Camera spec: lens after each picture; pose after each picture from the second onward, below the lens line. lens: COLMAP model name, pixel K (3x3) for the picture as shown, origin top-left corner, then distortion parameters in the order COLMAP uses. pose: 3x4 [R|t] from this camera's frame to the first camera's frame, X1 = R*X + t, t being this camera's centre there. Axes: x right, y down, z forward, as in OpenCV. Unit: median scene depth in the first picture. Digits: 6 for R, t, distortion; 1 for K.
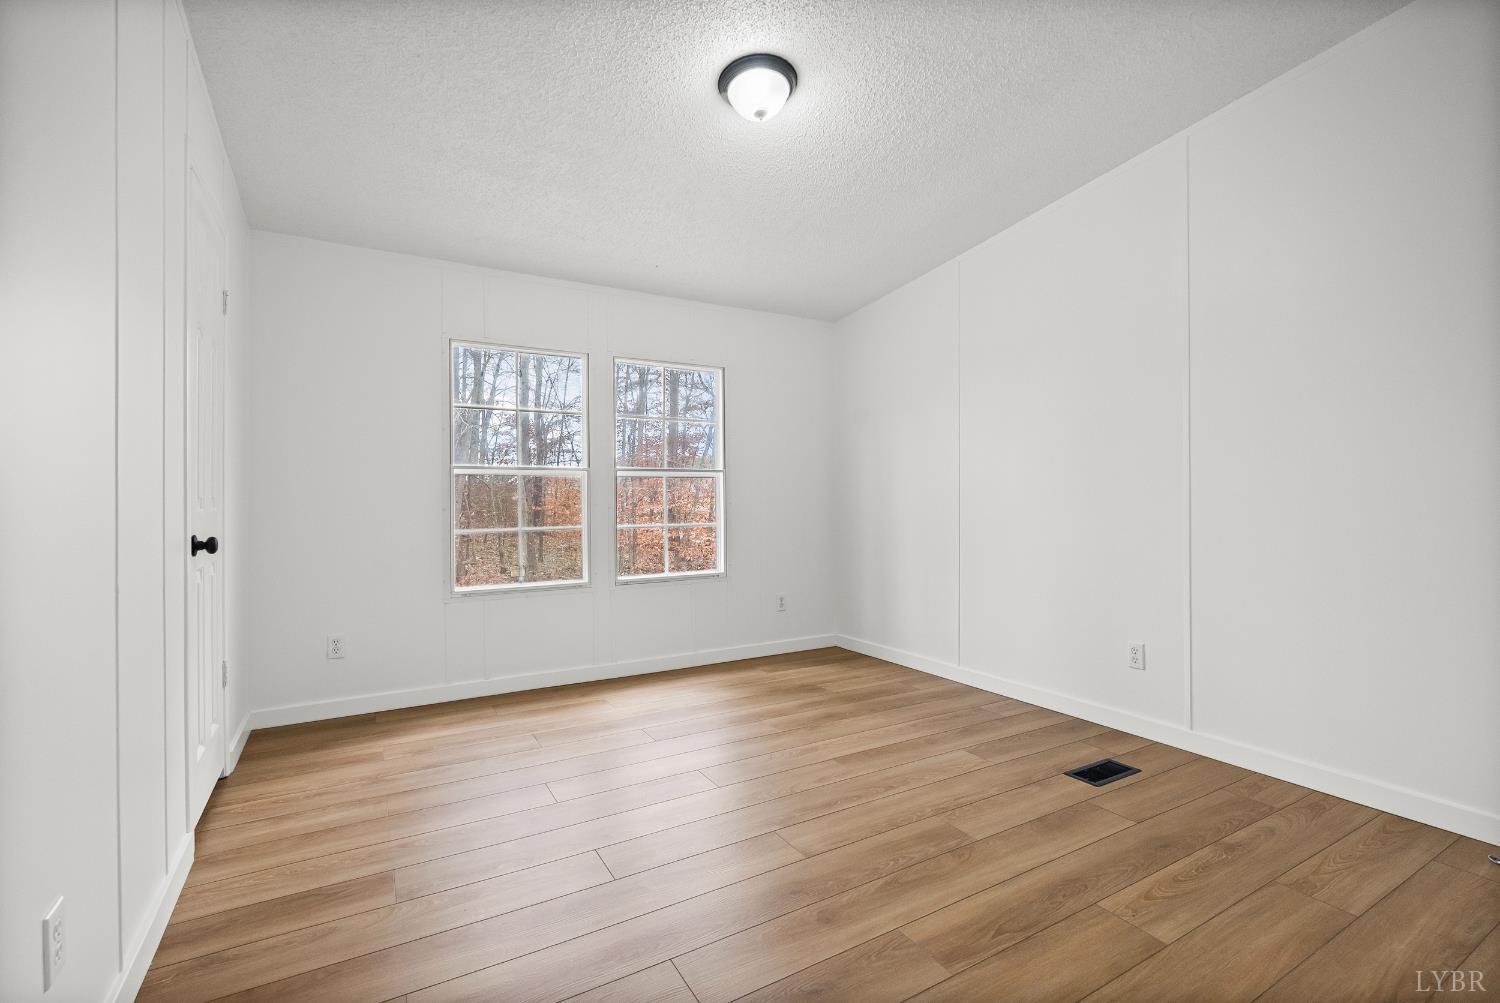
lens RADIAL K [[670.2, 0, 747.0], [0, 670.2, 505.8], [0, 0, 1]] dist [-0.002649, -0.000055]
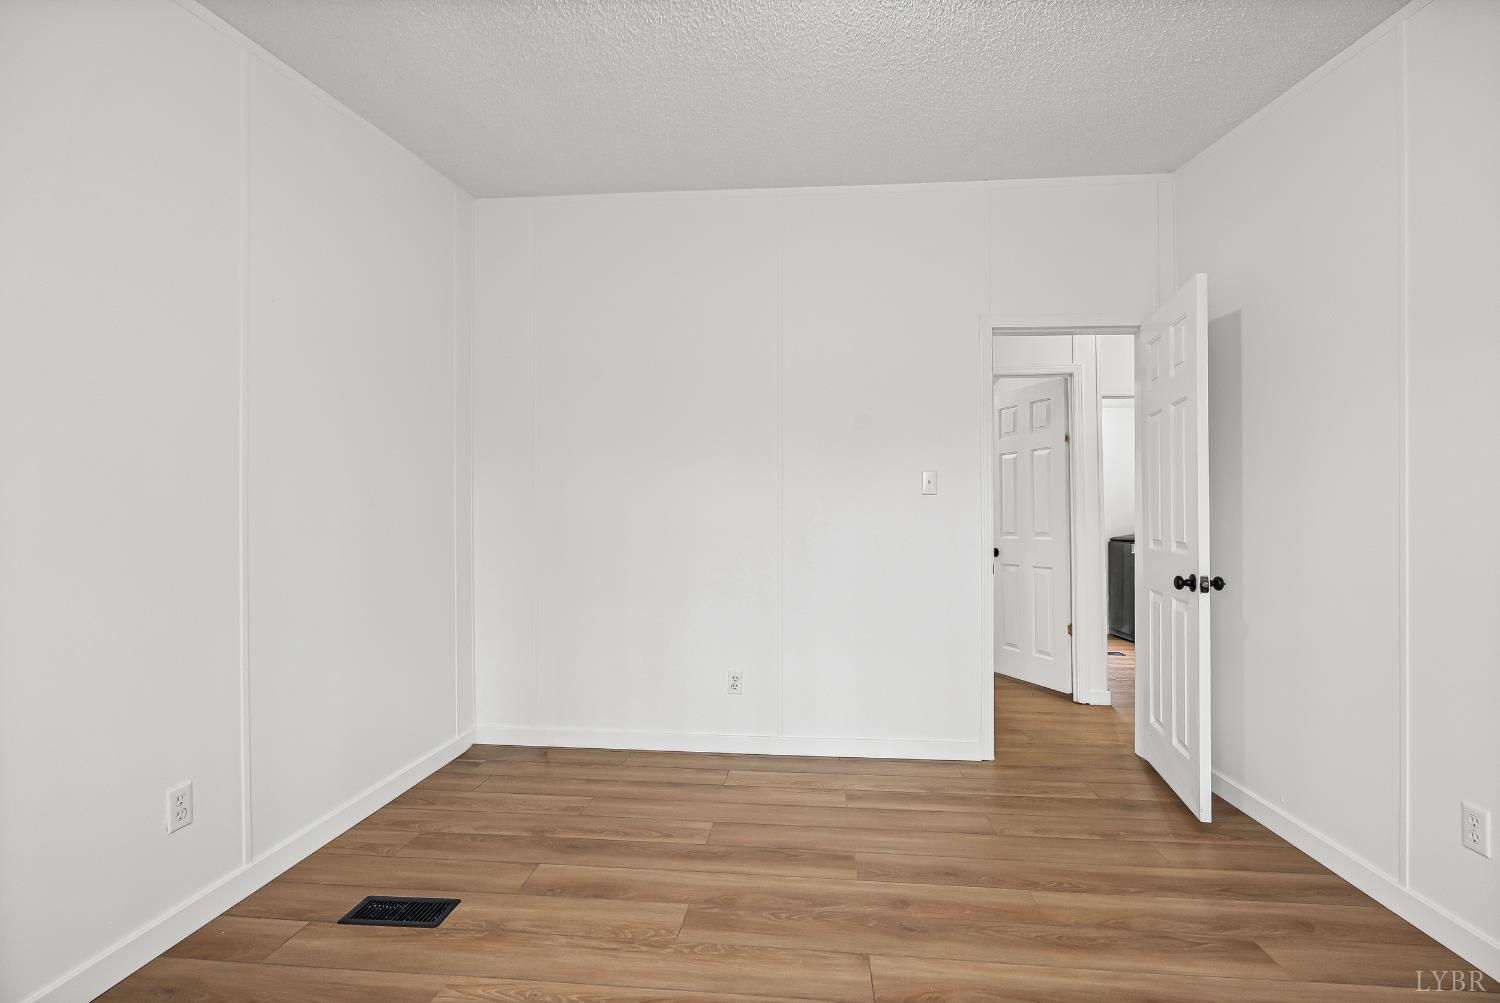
lens RADIAL K [[670.2, 0, 754.8], [0, 670.2, 507.4], [0, 0, 1]] dist [-0.002649, -0.000055]
pose [[-0.819985, 0.015393, 0.572178, -0.282893], [0.007305, 0.999838, -0.016430, -0.049177], [-0.572338, -0.009293, -0.819965, 1.707435]]
